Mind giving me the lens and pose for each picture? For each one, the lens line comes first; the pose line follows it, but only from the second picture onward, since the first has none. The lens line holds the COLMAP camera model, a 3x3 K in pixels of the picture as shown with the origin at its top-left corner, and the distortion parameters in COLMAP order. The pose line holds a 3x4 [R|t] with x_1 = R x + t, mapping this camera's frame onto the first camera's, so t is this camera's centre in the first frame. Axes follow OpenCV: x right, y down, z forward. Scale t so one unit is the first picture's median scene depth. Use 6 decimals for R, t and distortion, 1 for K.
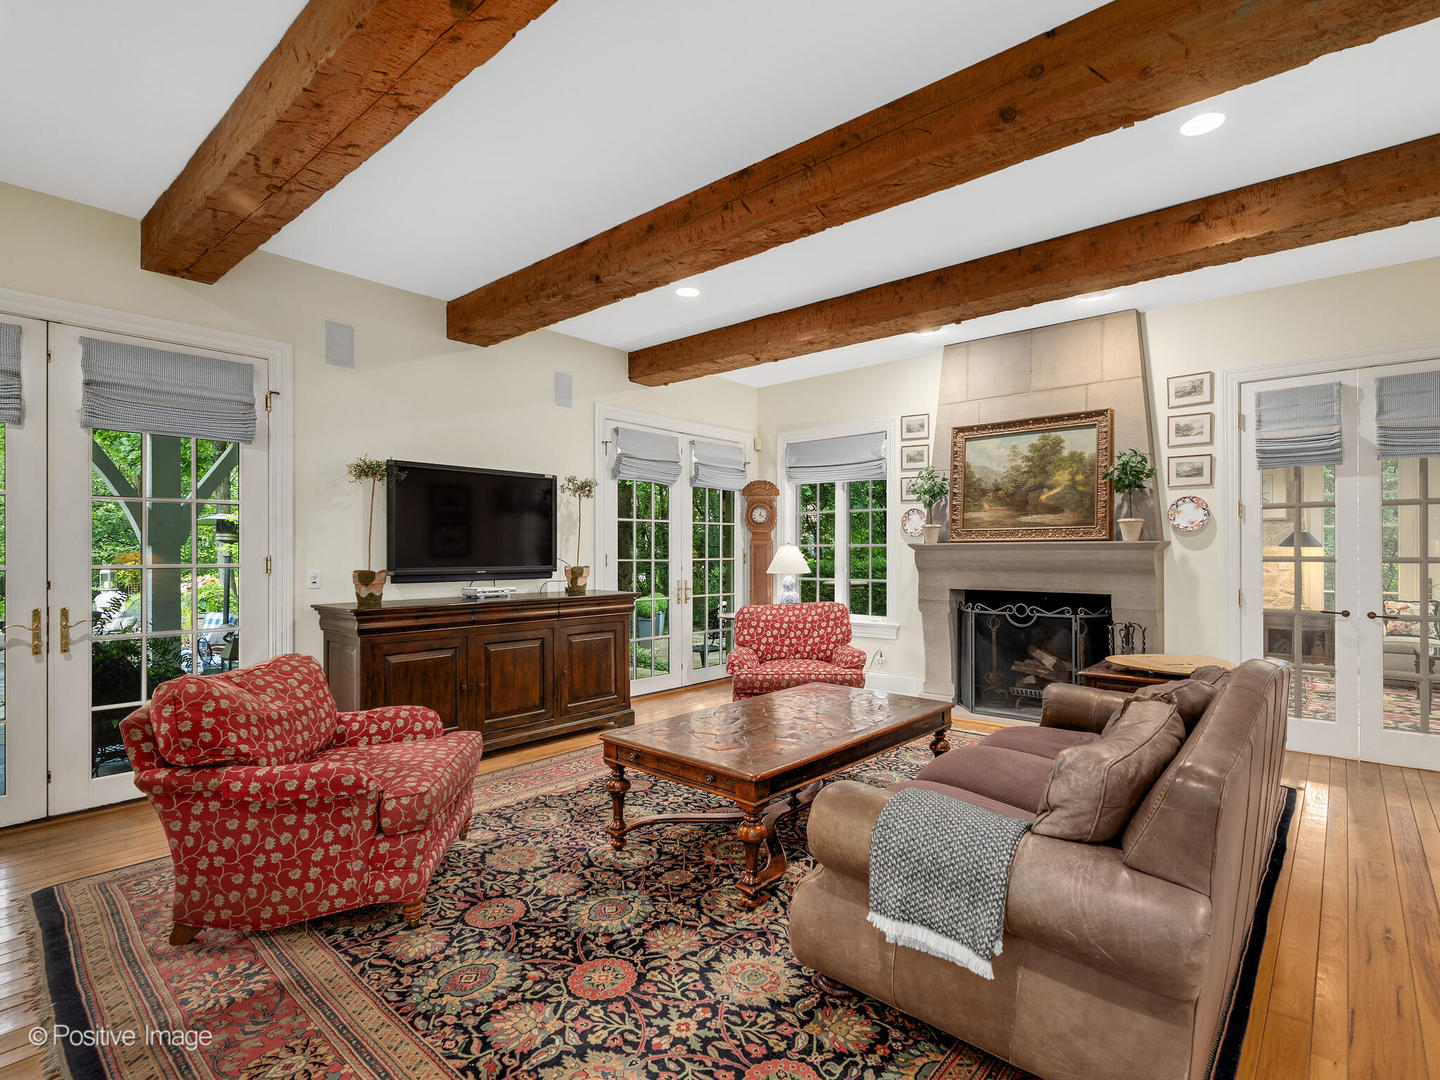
lens RADIAL K [[787.9, 0, 722.4], [0, 787.9, 546.3], [0, 0, 1]] dist [0.002290, -0.003333]
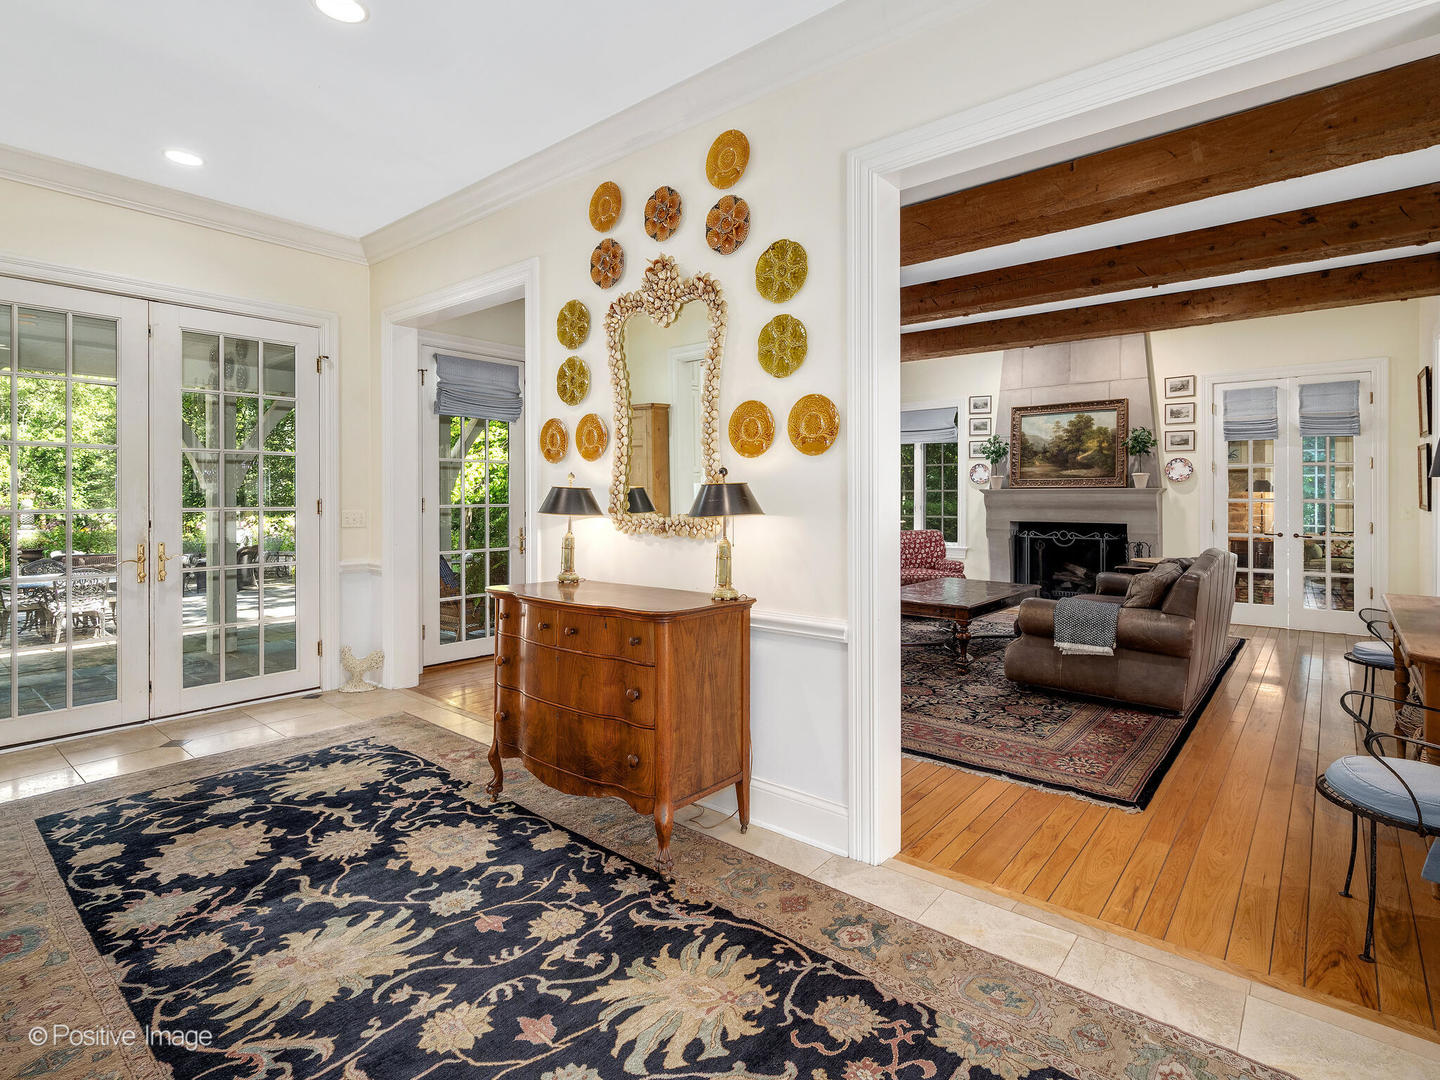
lens RADIAL K [[727.8, 0, 738.3], [0, 727.8, 495.6], [0, 0, 1]] dist [-0.006827, 0.001318]
pose [[0.999991, -0.001709, -0.003893, -0.231253], [0.001739, 0.999969, 0.007723, -0.003476], [0.003880, -0.007730, 0.999963, -0.368786]]
